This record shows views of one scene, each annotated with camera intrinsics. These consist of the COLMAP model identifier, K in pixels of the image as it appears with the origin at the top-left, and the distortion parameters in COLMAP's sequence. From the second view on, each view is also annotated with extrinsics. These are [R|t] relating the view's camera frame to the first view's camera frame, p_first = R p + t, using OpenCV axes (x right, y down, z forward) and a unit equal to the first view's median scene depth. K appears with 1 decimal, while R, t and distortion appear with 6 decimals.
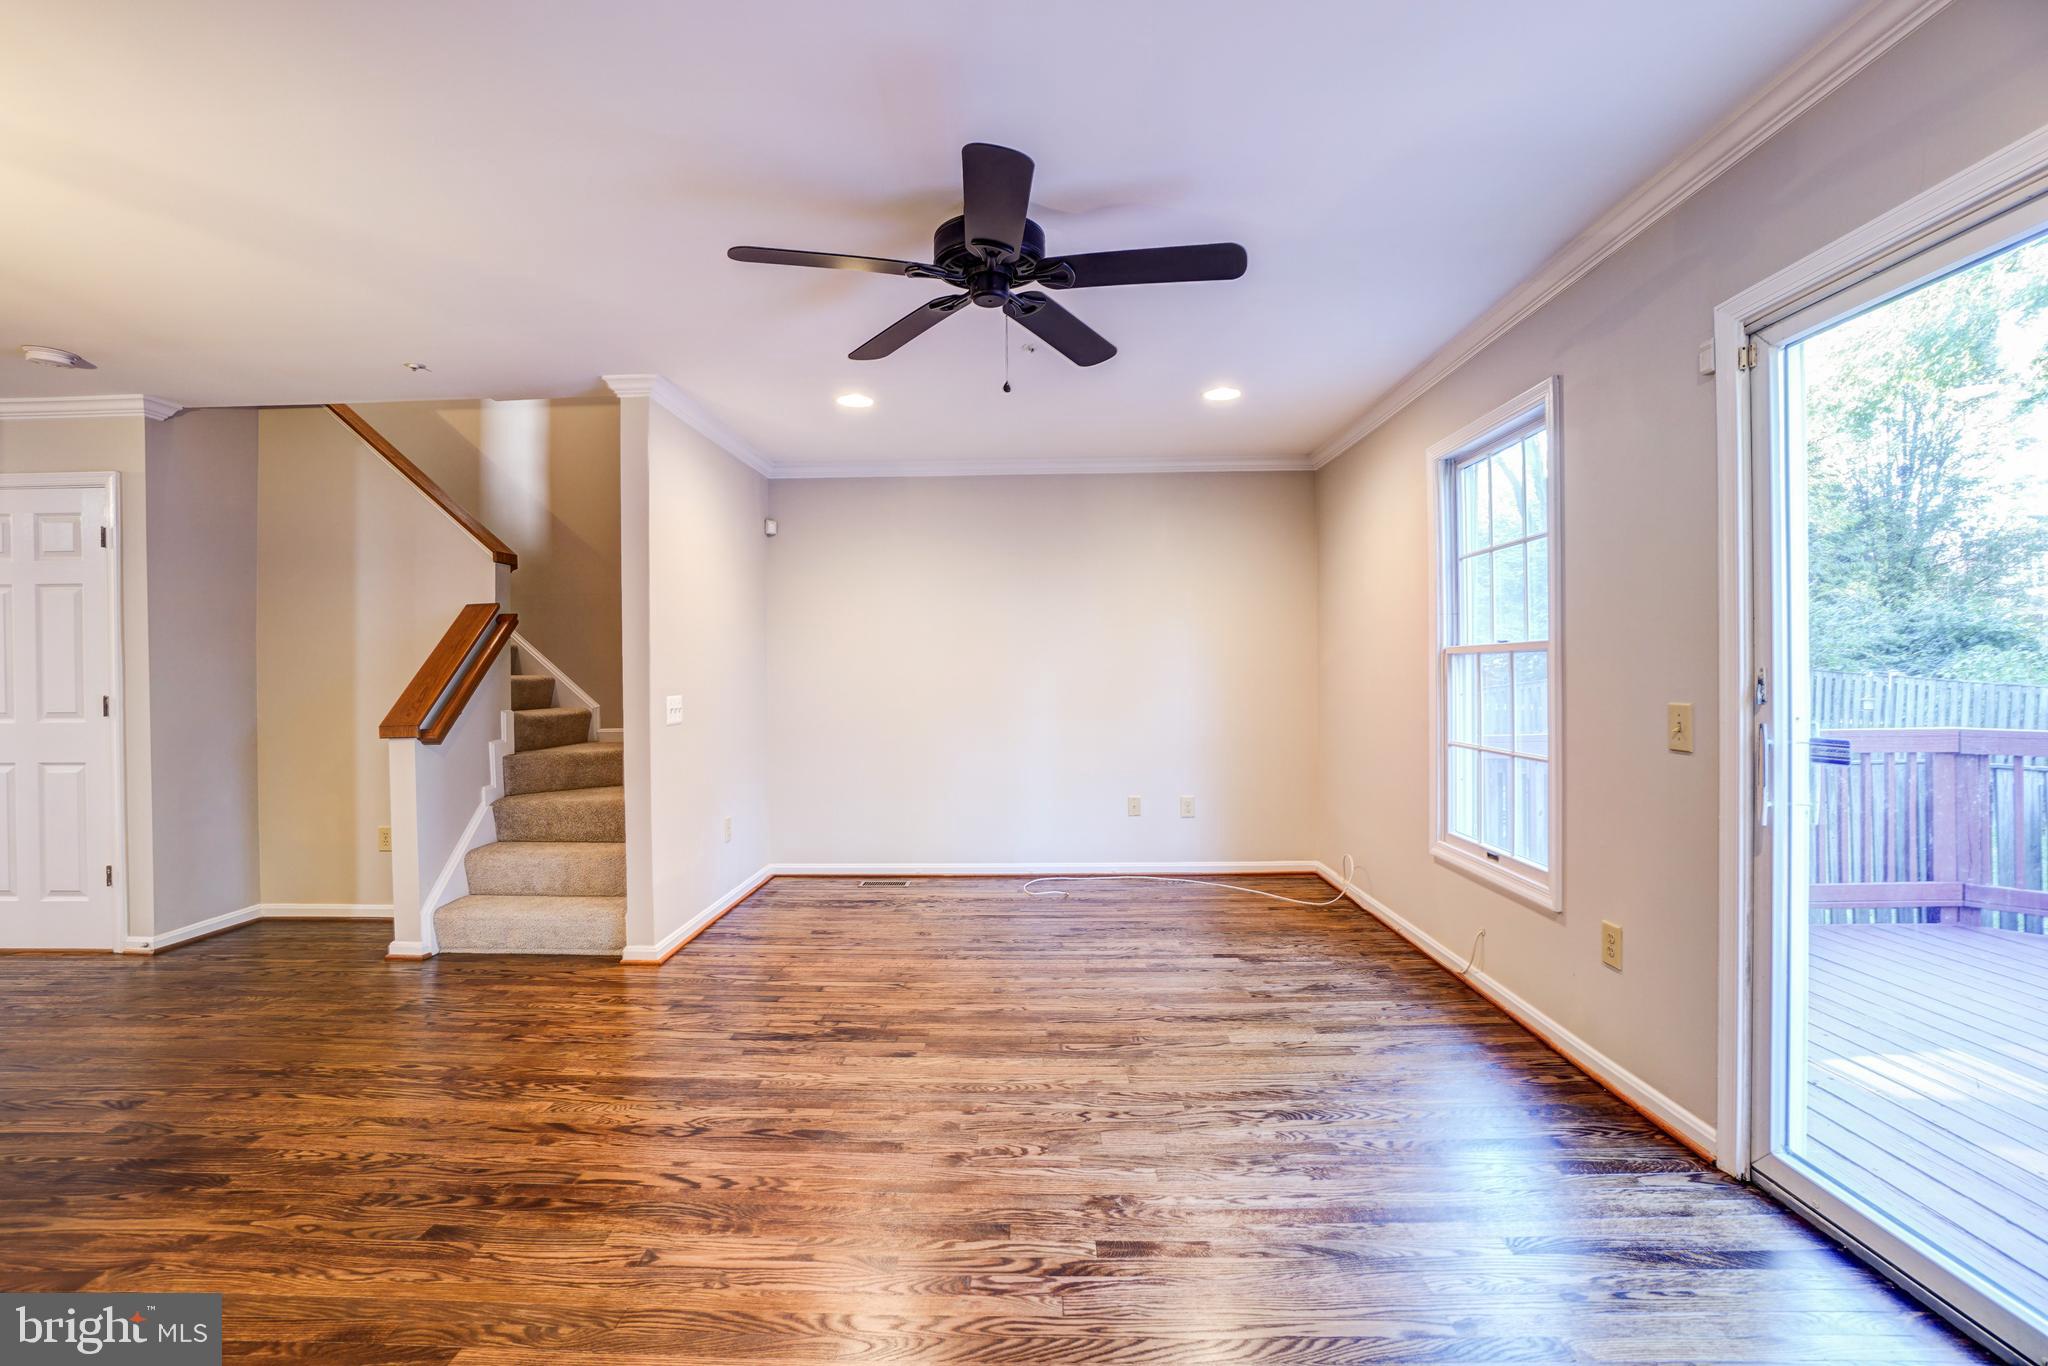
lens RADIAL K [[906.6, 0, 1019.5], [0, 906.6, 677.0], [0, 0, 1]] dist [-0.063775, 0.023756]
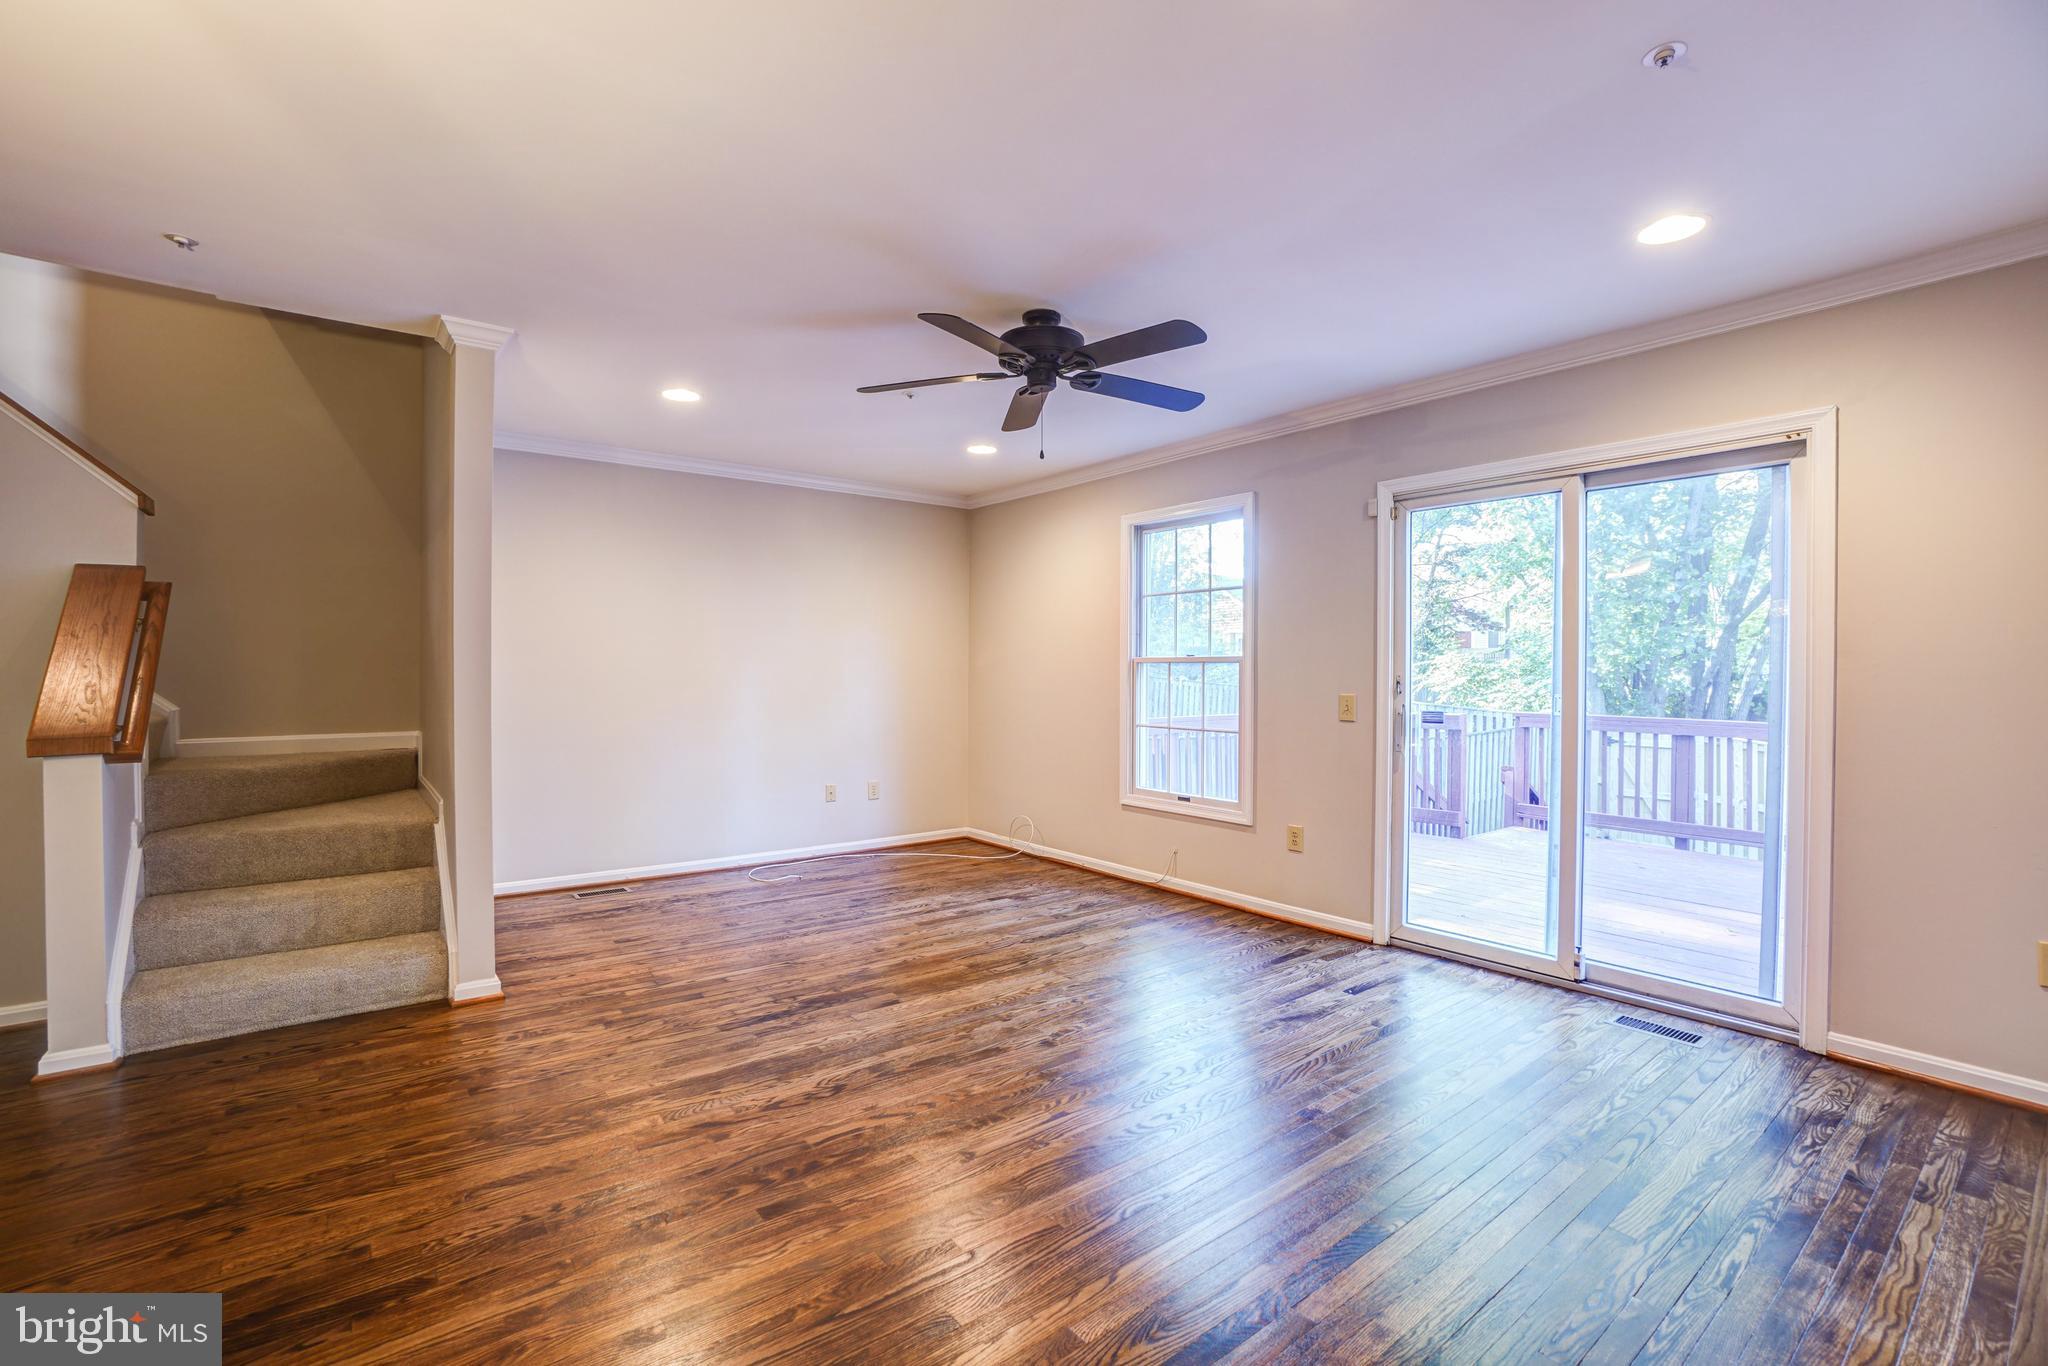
lens RADIAL K [[904.1, 0, 1018.1], [0, 904.1, 676.3], [0, 0, 1]] dist [-0.065889, 0.023662]
pose [[0.772437, 0.009047, 0.635027, -0.571548], [-0.008464, 0.999956, -0.003951, 0.003632], [-0.635035, -0.002323, 0.772480, 0.006870]]
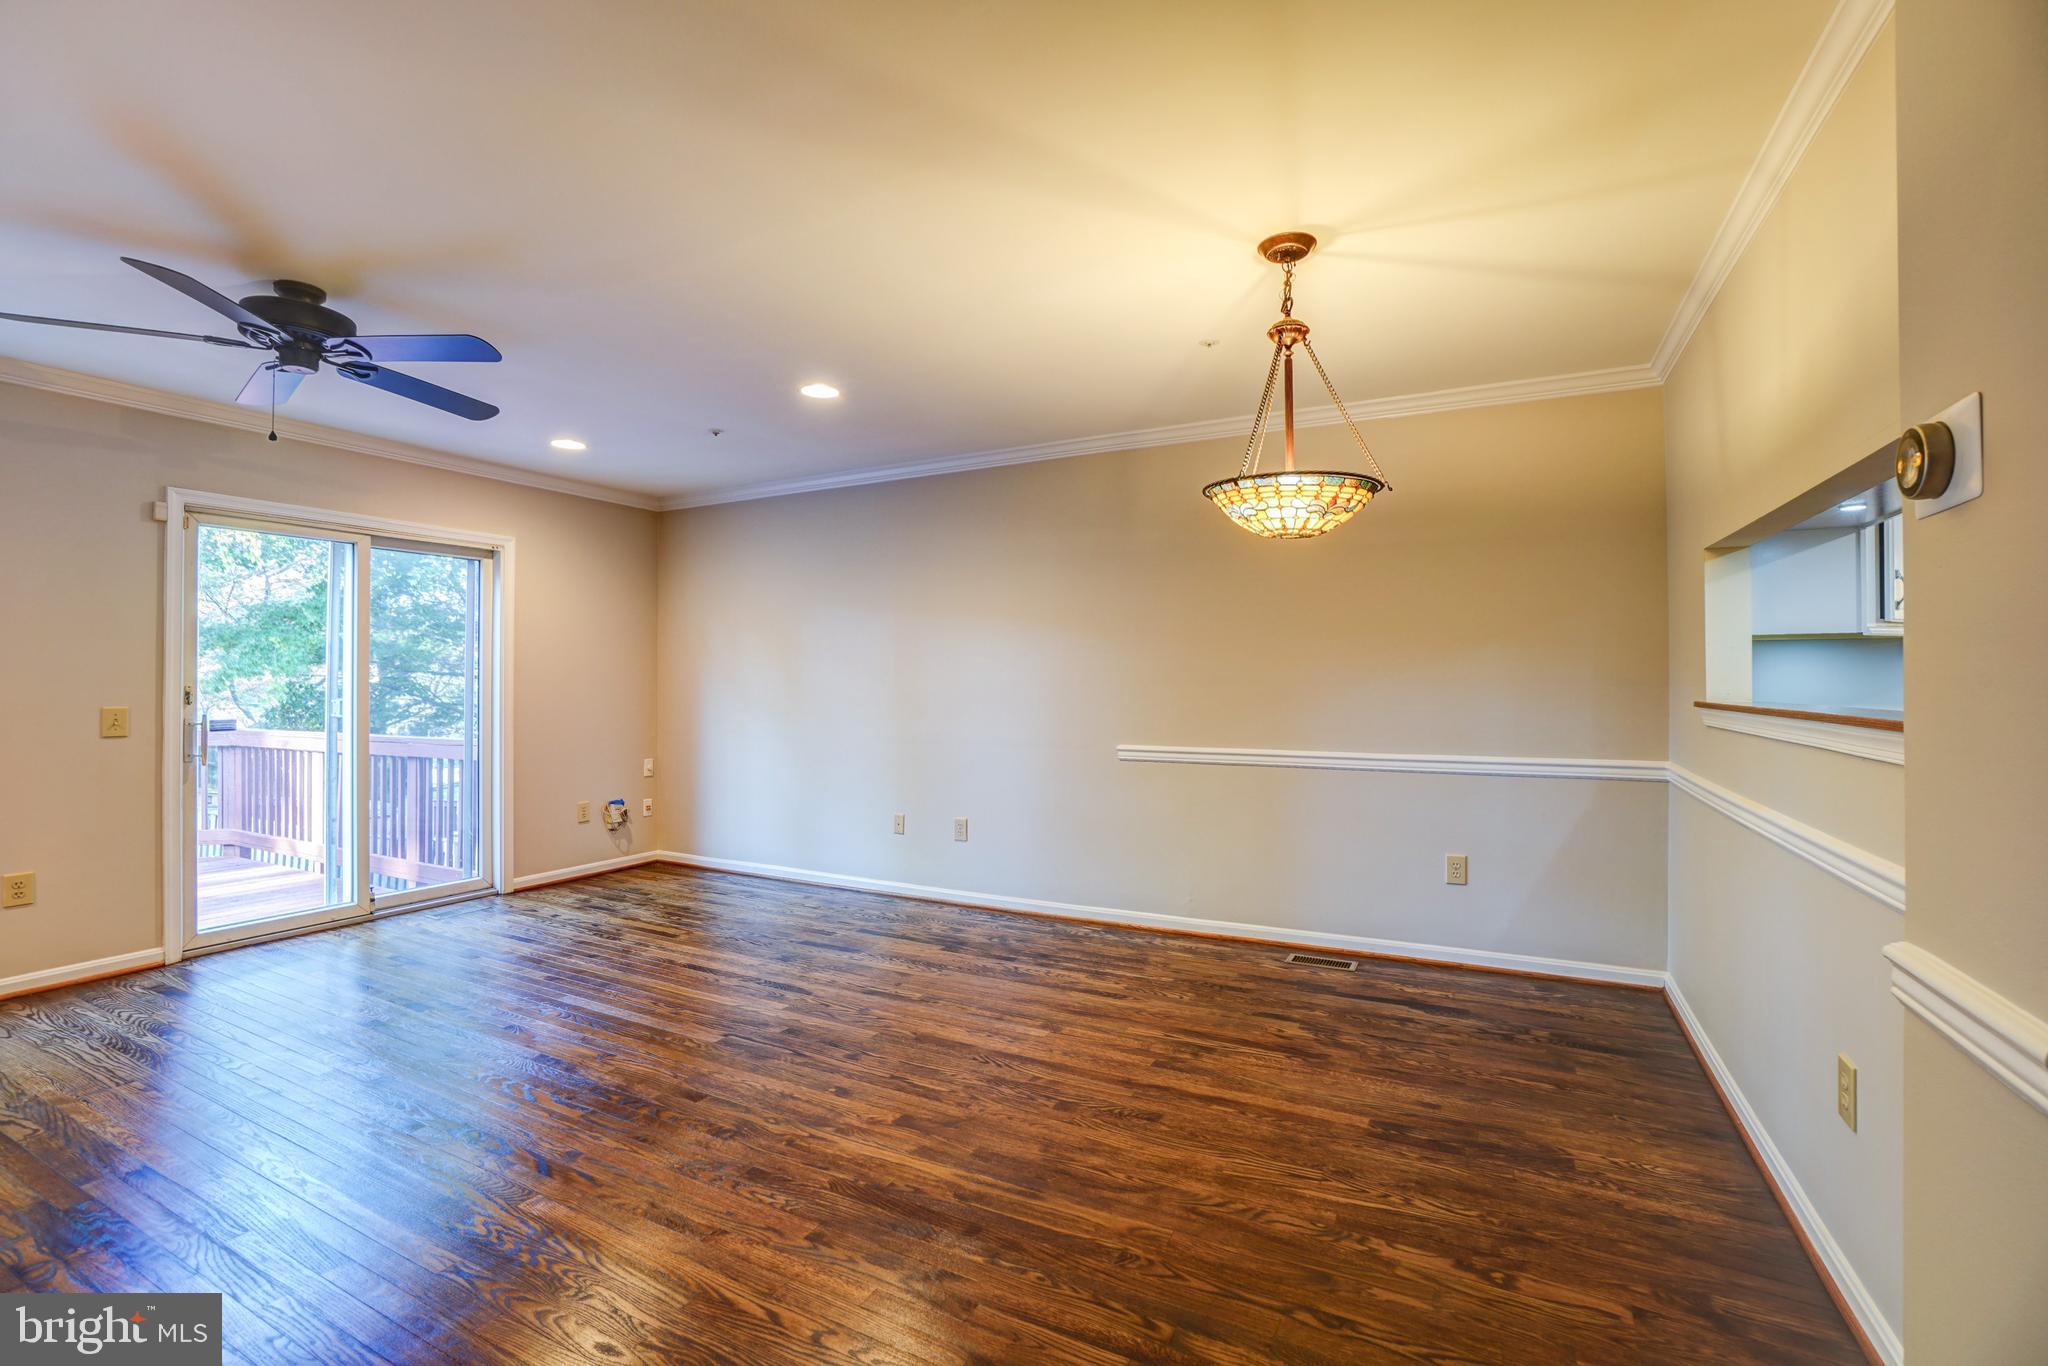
lens RADIAL K [[904.1, 0, 1018.1], [0, 904.1, 676.3], [0, 0, 1]] dist [-0.065889, 0.023662]
pose [[-0.895174, 0.013665, 0.445507, -0.889951], [0.010872, 0.999902, -0.008824, 0.002857], [-0.445584, -0.003055, -0.895235, 1.032329]]
